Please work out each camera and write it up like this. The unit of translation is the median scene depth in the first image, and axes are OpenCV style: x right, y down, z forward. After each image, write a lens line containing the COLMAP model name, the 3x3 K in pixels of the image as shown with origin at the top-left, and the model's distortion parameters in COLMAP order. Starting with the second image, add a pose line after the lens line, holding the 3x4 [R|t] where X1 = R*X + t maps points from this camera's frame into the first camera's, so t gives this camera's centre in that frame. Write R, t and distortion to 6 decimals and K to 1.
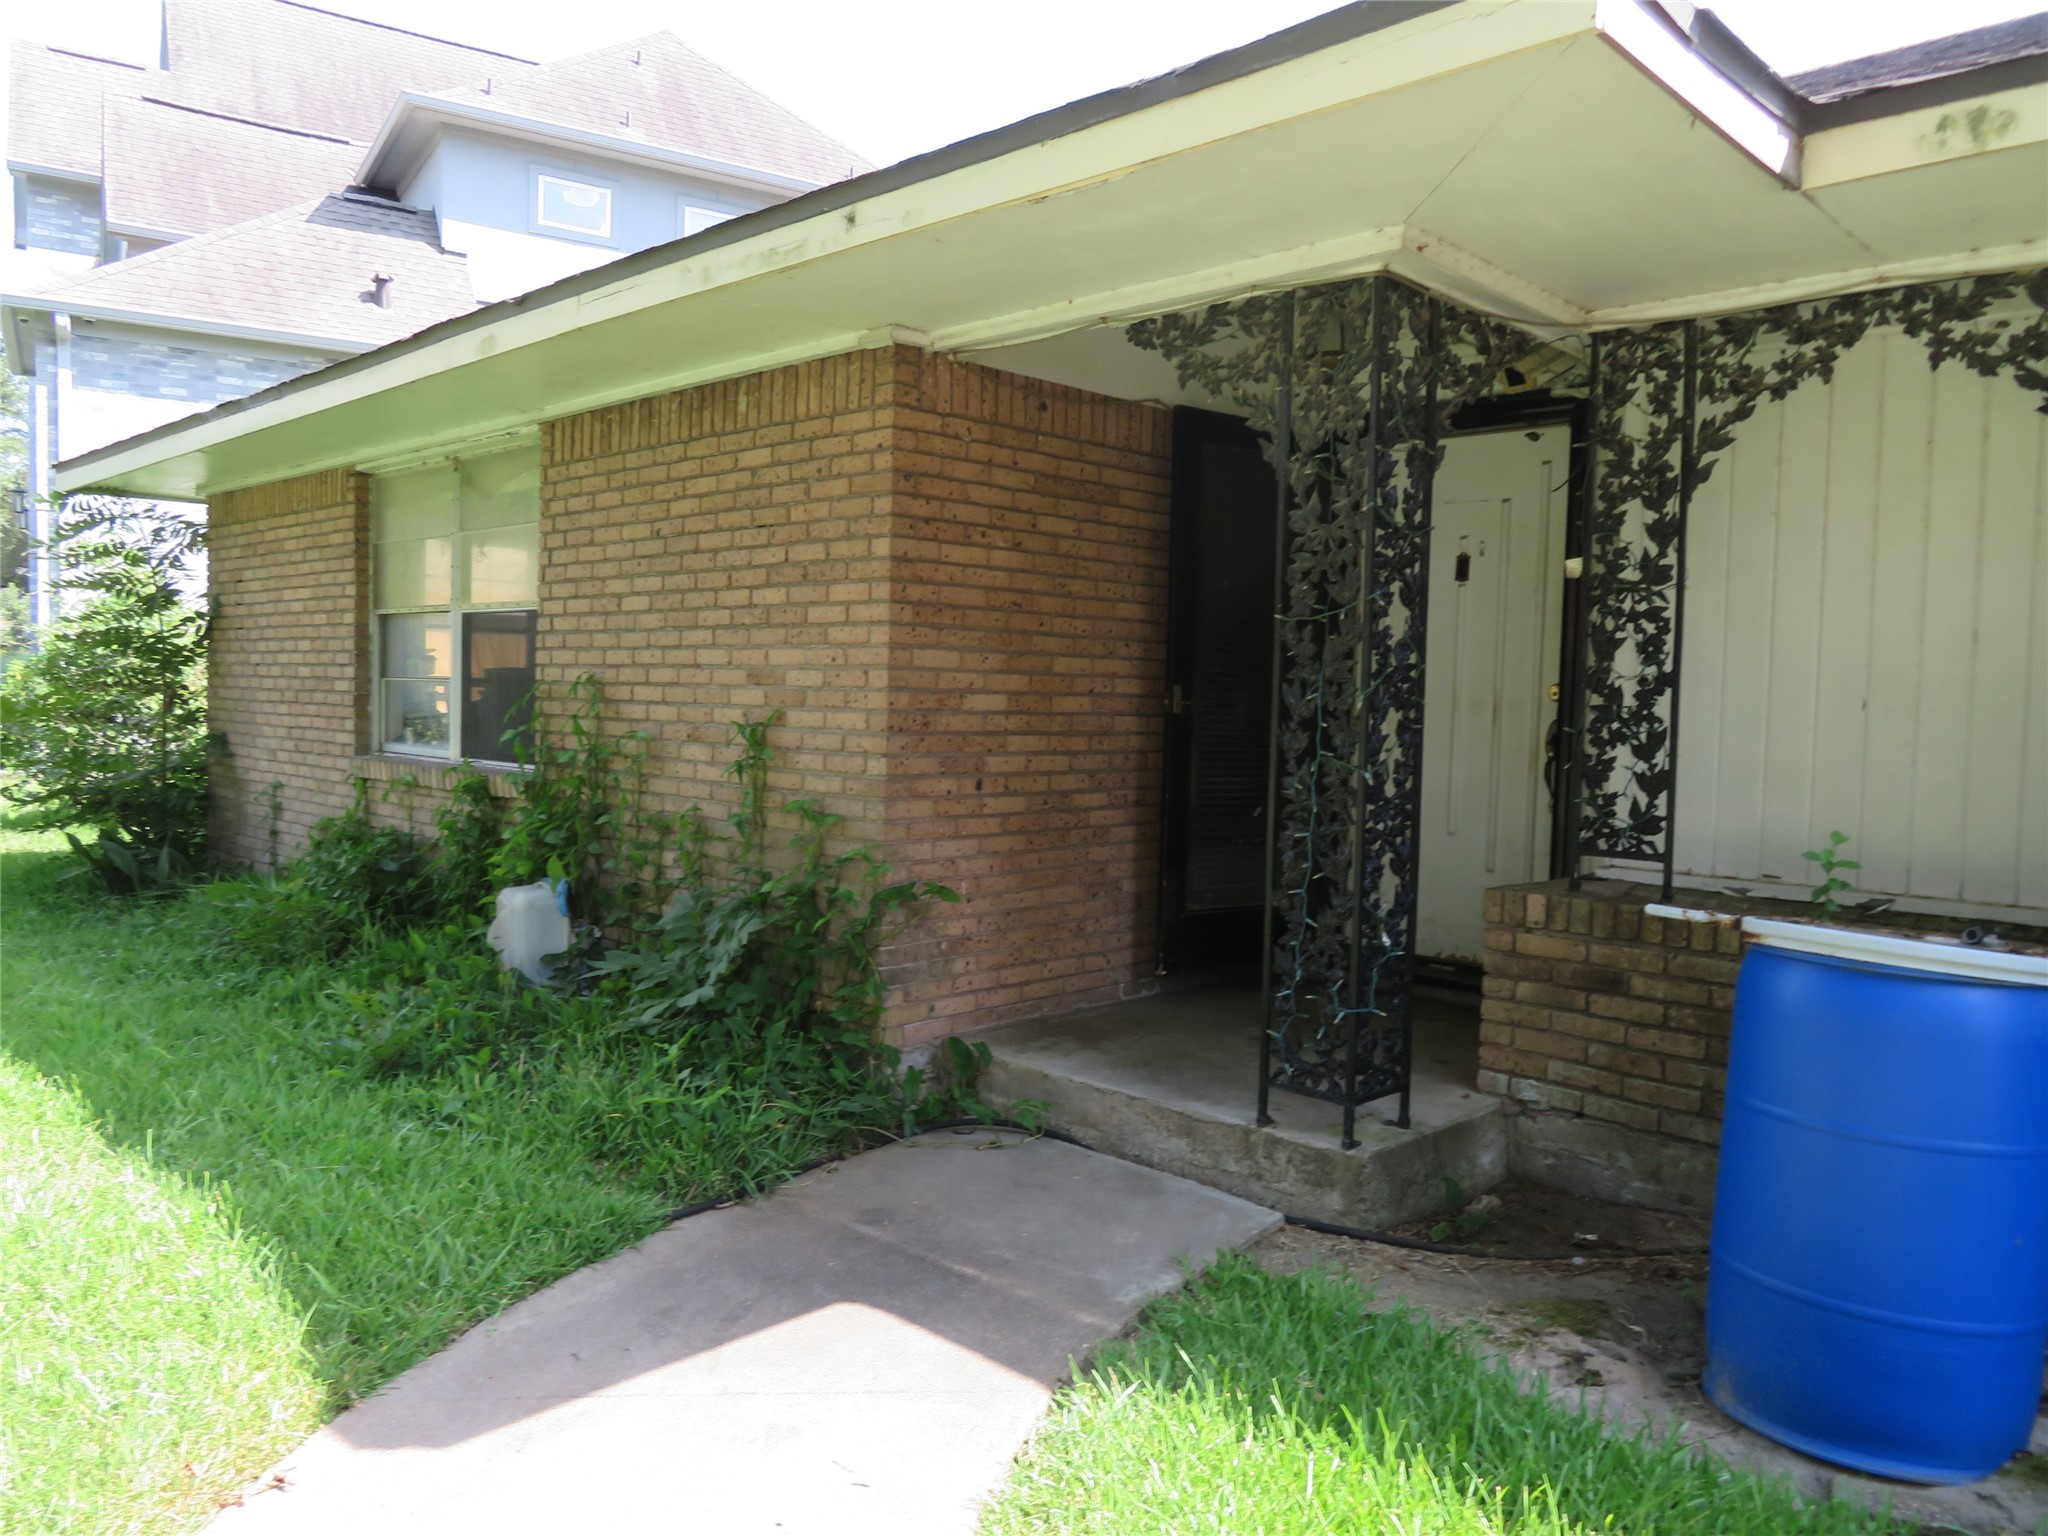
lens RADIAL K [[1466.5, 0, 1024.0], [0, 1466.5, 768.0], [0, 0, 1]] dist [-0.001686, -0.003775]
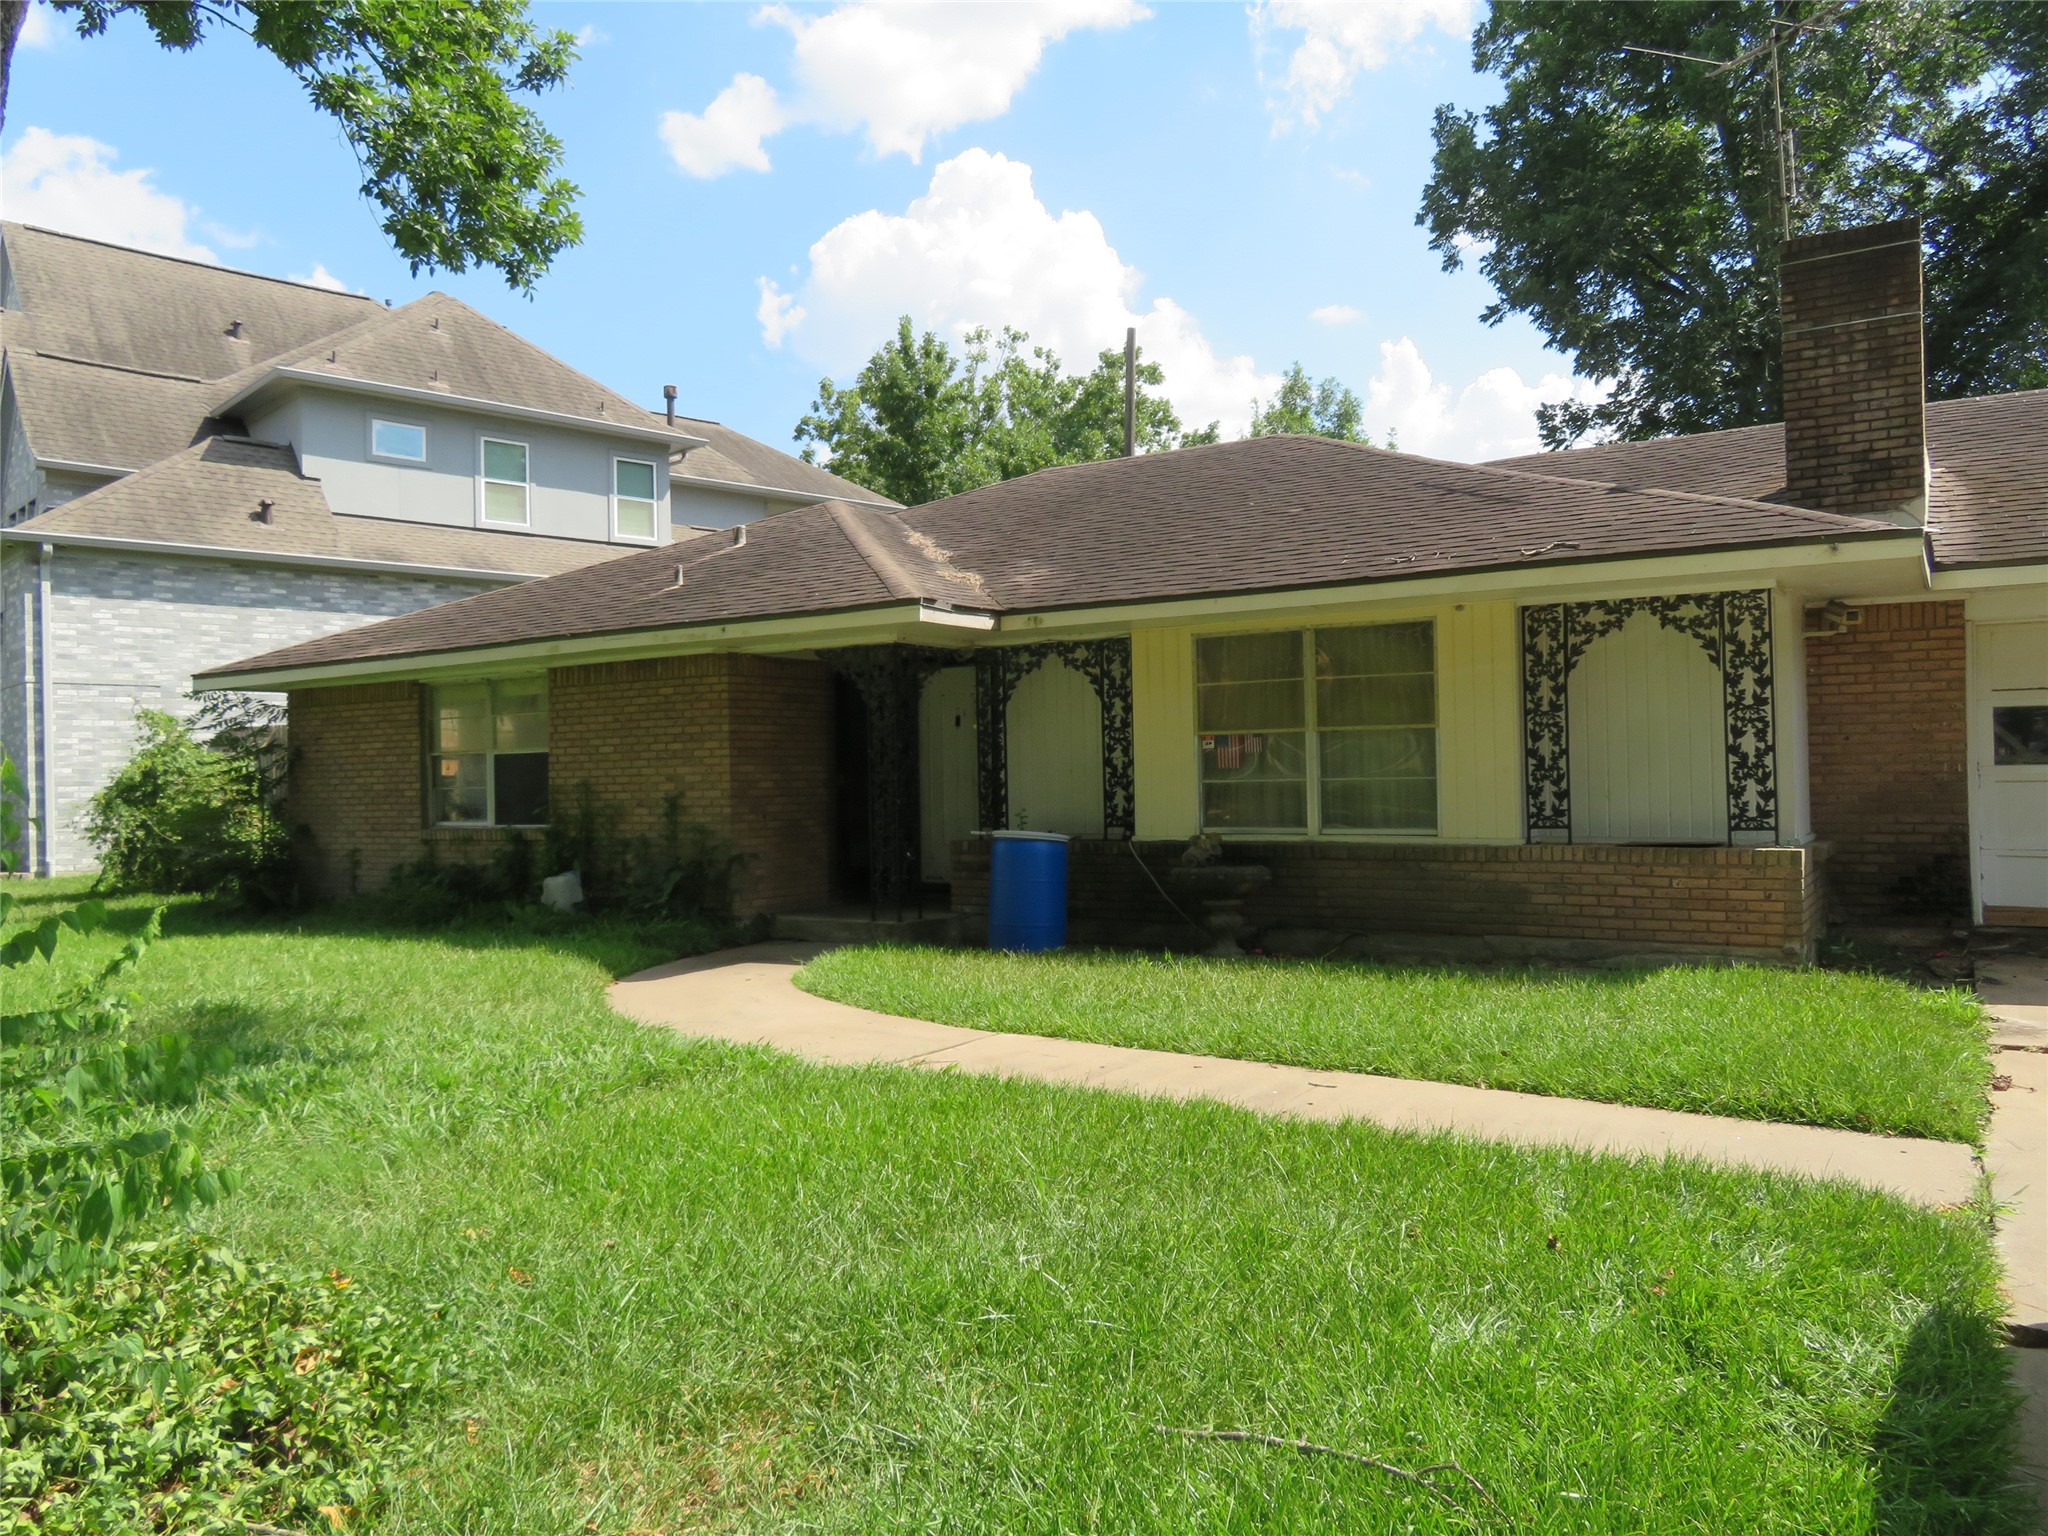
lens RADIAL K [[1466.5, 0, 1024.0], [0, 1466.5, 768.0], [0, 0, 1]] dist [-0.001686, -0.003775]
pose [[0.978589, -0.043004, 0.201280, -0.083963], [0.054674, 0.997108, -0.052780, 0.073384], [-0.198429, 0.062655, 0.978111, -1.356706]]
